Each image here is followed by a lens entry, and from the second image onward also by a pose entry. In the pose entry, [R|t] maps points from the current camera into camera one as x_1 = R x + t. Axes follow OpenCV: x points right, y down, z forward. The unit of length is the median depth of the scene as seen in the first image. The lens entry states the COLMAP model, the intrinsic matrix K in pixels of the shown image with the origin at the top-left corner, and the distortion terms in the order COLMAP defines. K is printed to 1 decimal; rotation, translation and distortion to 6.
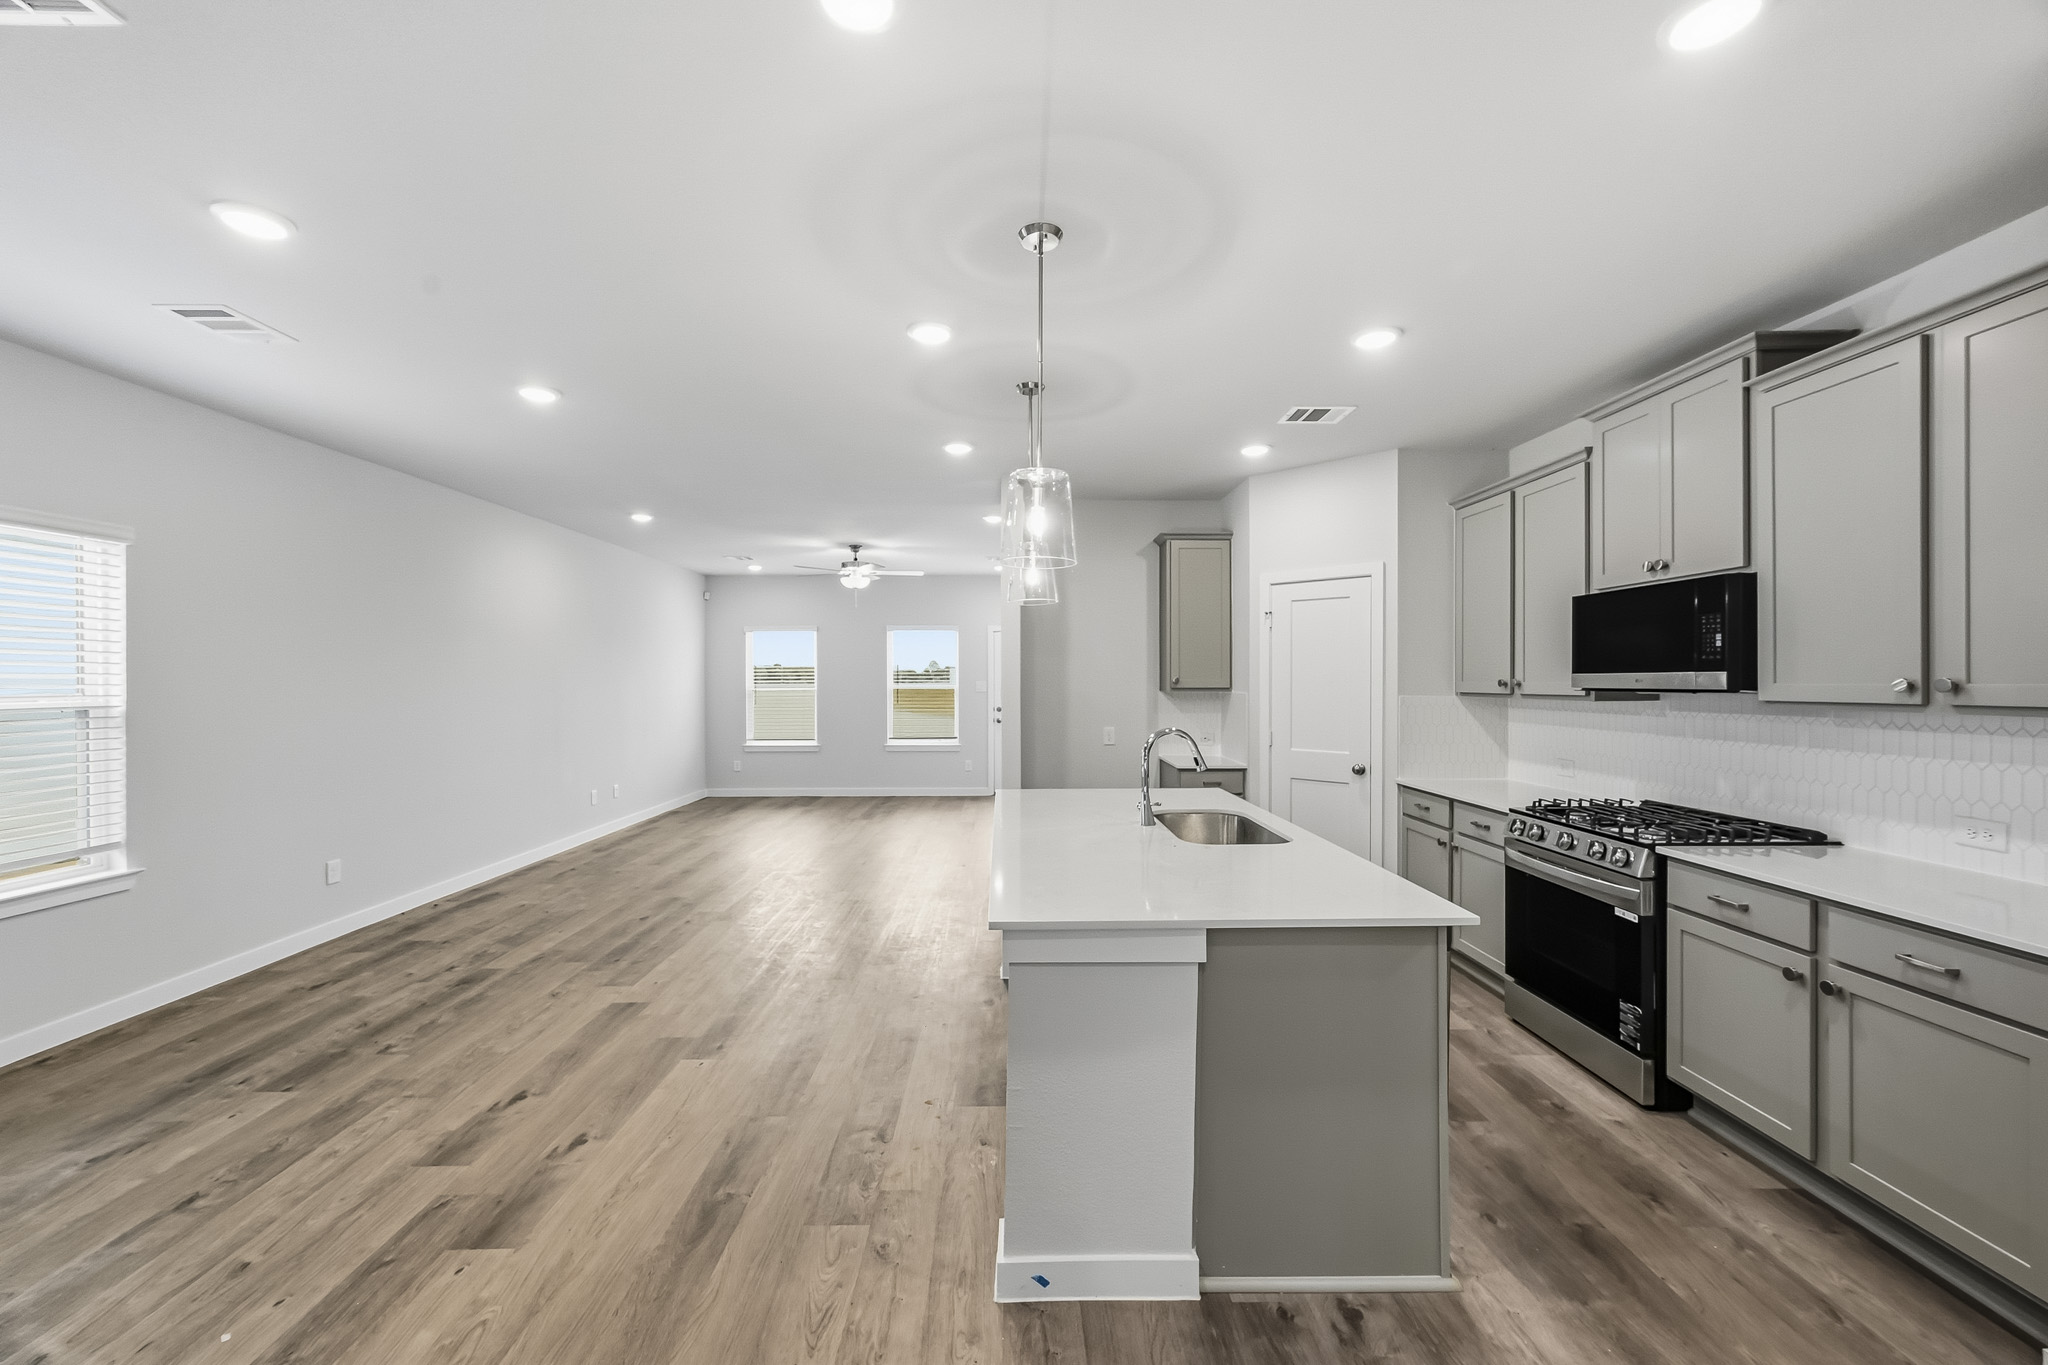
lens RADIAL K [[807.0, 0, 1020.9], [0, 807.0, 682.4], [0, 0, 1]] dist [0.000115, -0.000108]
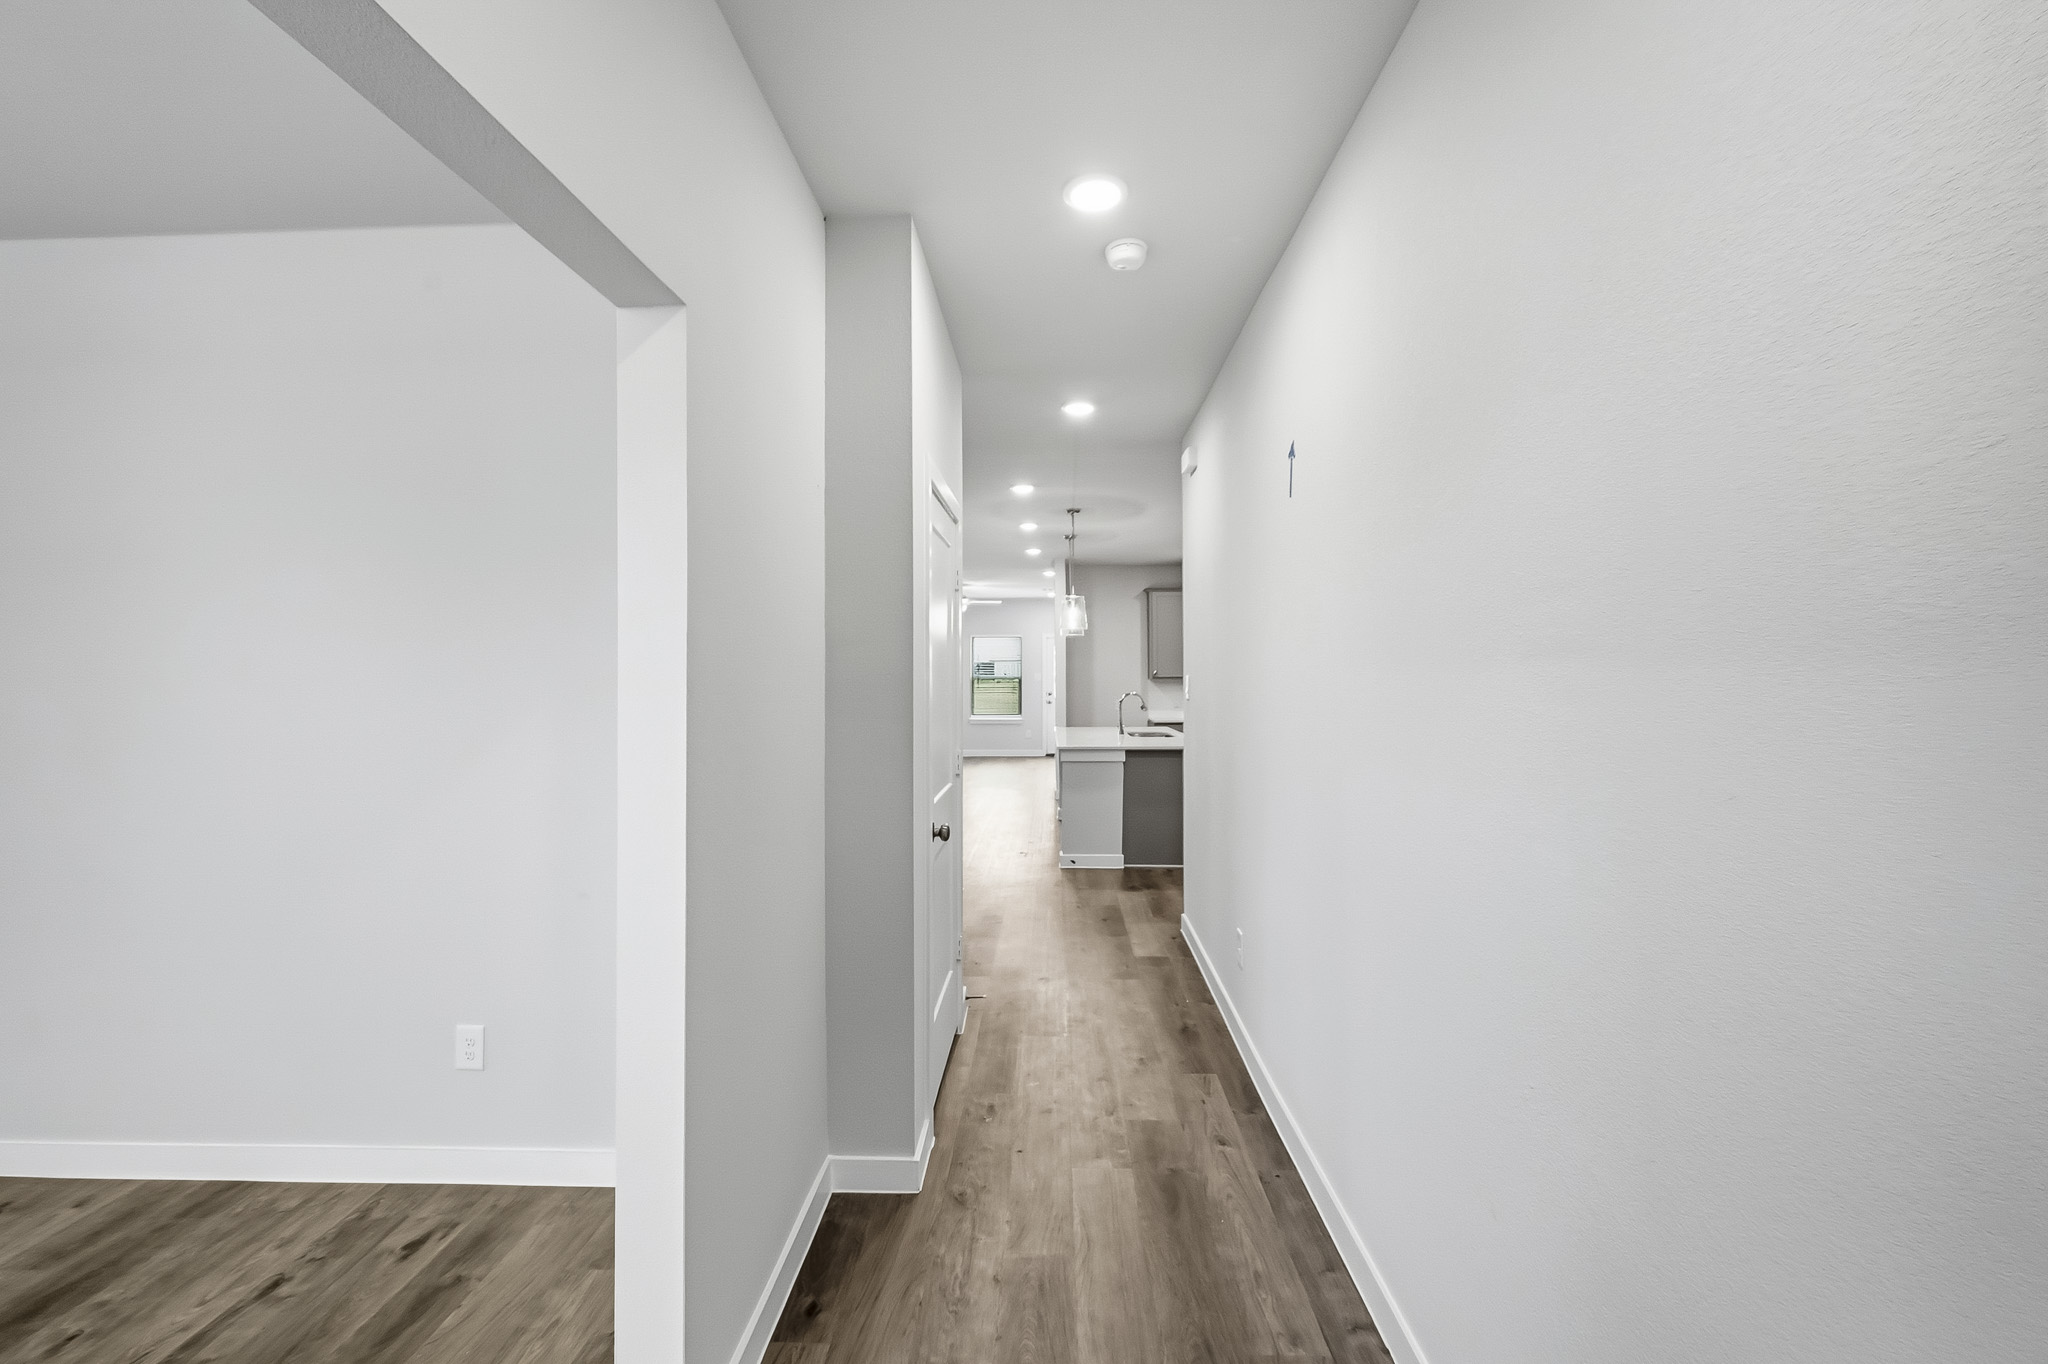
lens RADIAL K [[807.0, 0, 1020.9], [0, 807.0, 681.9], [0, 0, 1]] dist [0.000115, -0.000108]
pose [[0.997491, -0.025839, -0.065916, 0.018643], [0.025727, 0.999666, -0.002551, 0.016341], [0.065960, 0.000849, 0.997822, -0.862160]]
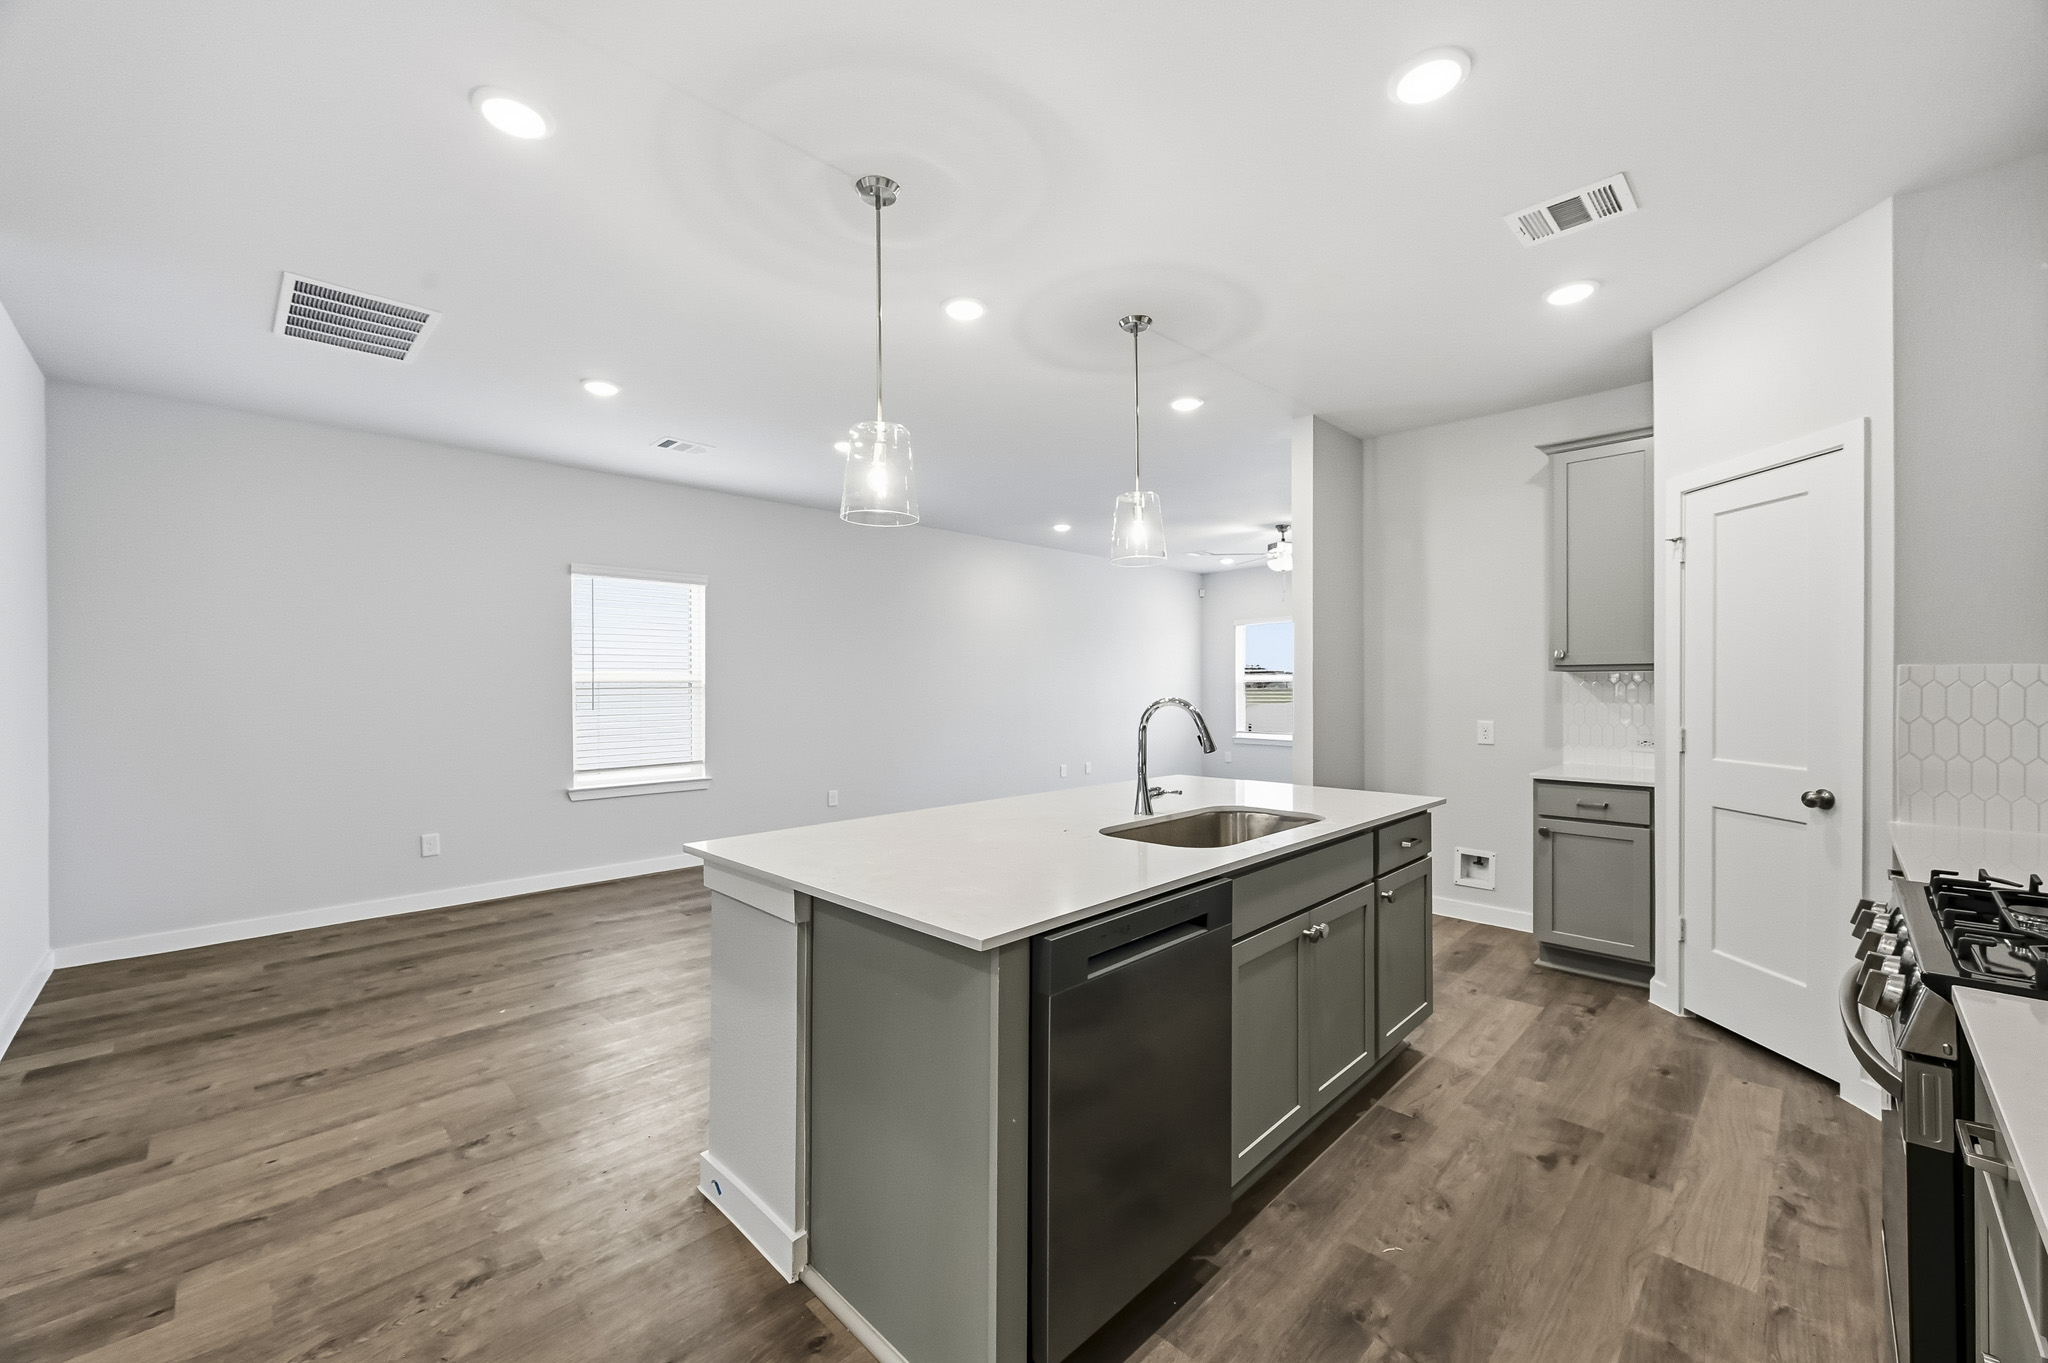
lens RADIAL K [[807.0, 0, 1020.9], [0, 807.0, 681.4], [0, 0, 1]] dist [0.000115, -0.000108]
pose [[0.697968, -0.003910, -0.716119, 0.432204], [-0.000300, 0.999983, -0.005752, 0.029940], [0.716129, 0.004230, 0.697955, 0.215337]]
